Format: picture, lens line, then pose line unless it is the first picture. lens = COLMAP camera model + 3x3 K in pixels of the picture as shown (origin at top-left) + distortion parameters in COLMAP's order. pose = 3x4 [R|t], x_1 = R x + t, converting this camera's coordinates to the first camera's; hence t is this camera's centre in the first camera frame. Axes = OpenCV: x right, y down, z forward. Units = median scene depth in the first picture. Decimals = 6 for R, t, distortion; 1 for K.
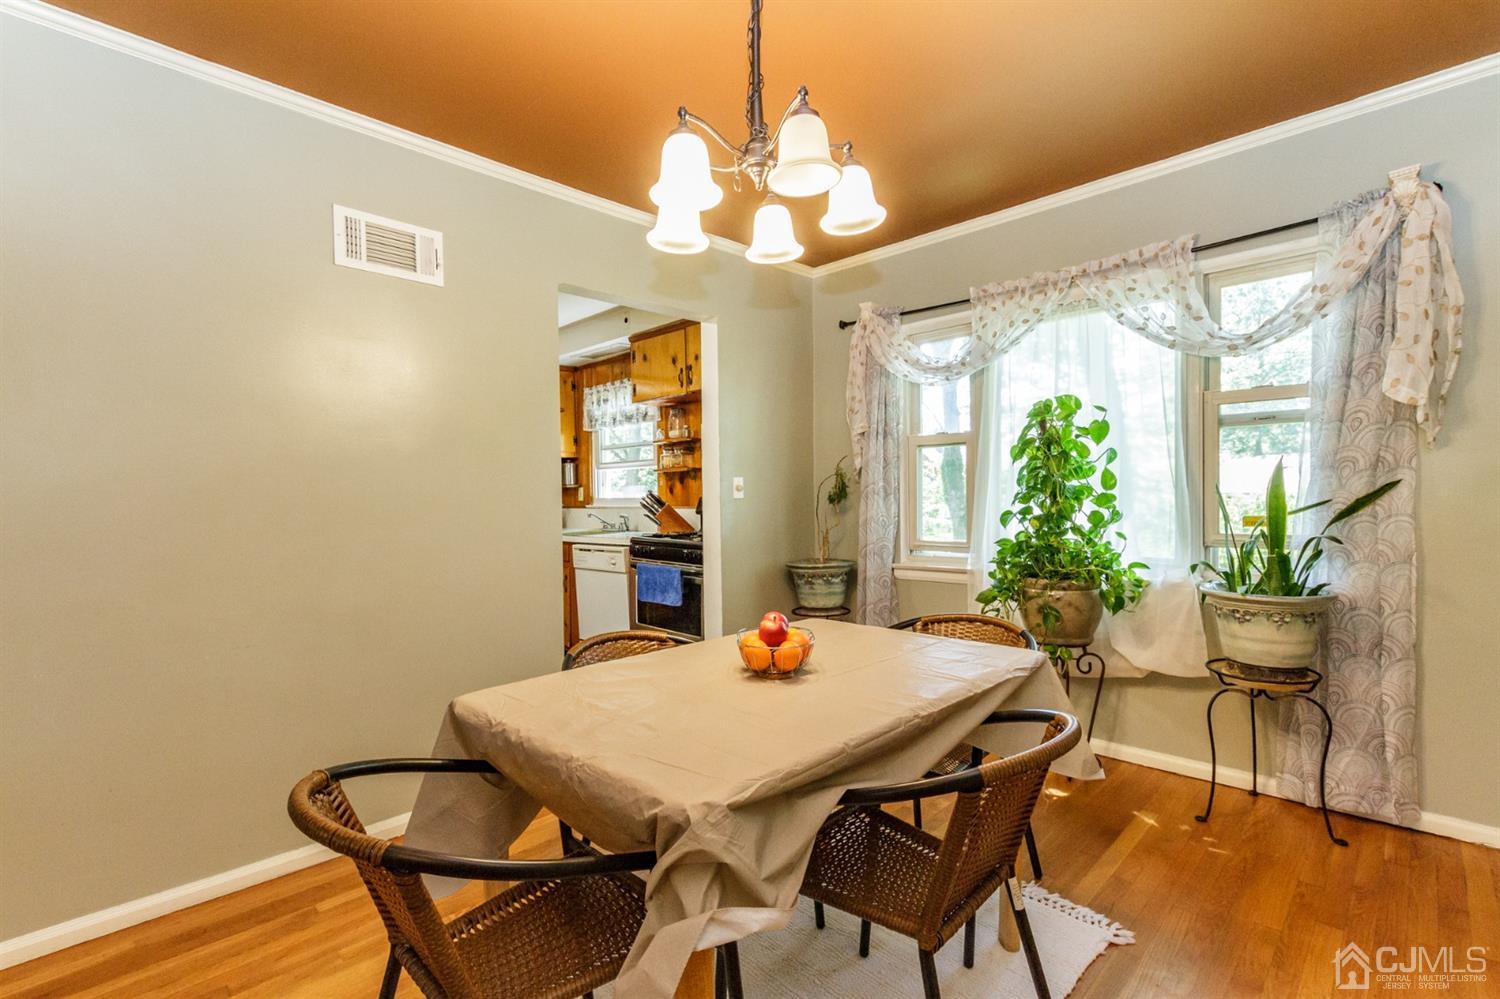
lens RADIAL K [[684.8, 0, 745.1], [0, 684.8, 503.8], [0, 0, 1]] dist [0.016233, -0.007110]
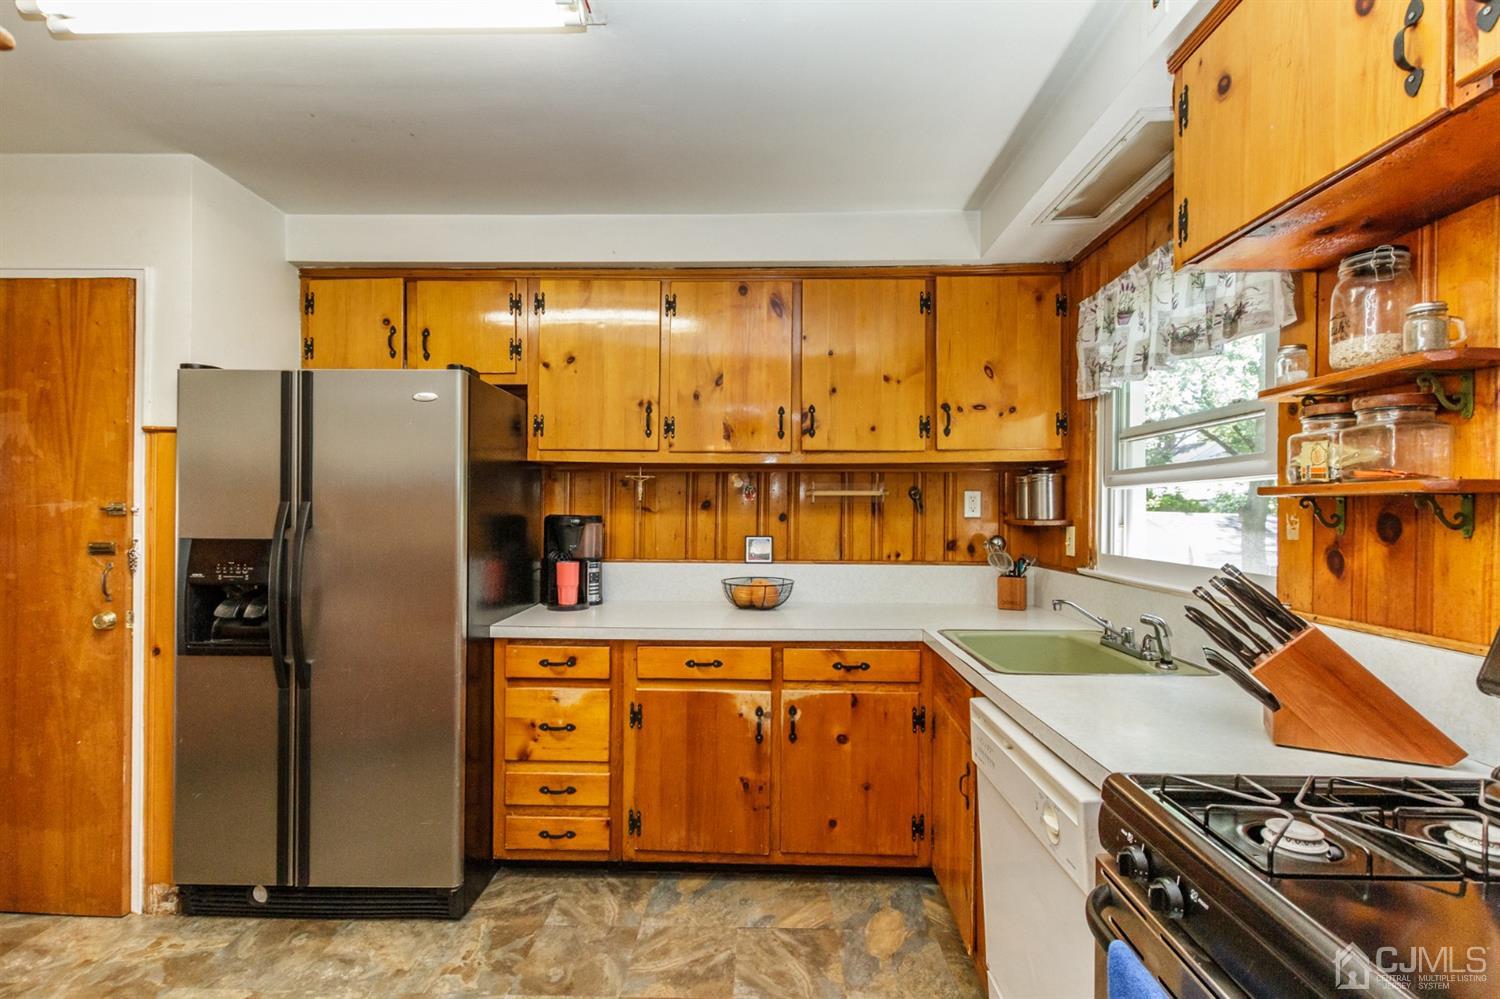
lens RADIAL K [[684.8, 0, 740.9], [0, 684.8, 510.7], [0, 0, 1]] dist [0.016233, -0.007110]
pose [[0.681325, 0.019371, -0.731725, -0.065740], [-0.029085, 0.999577, -0.000619, -0.031928], [0.731403, 0.021704, 0.681600, 0.615401]]
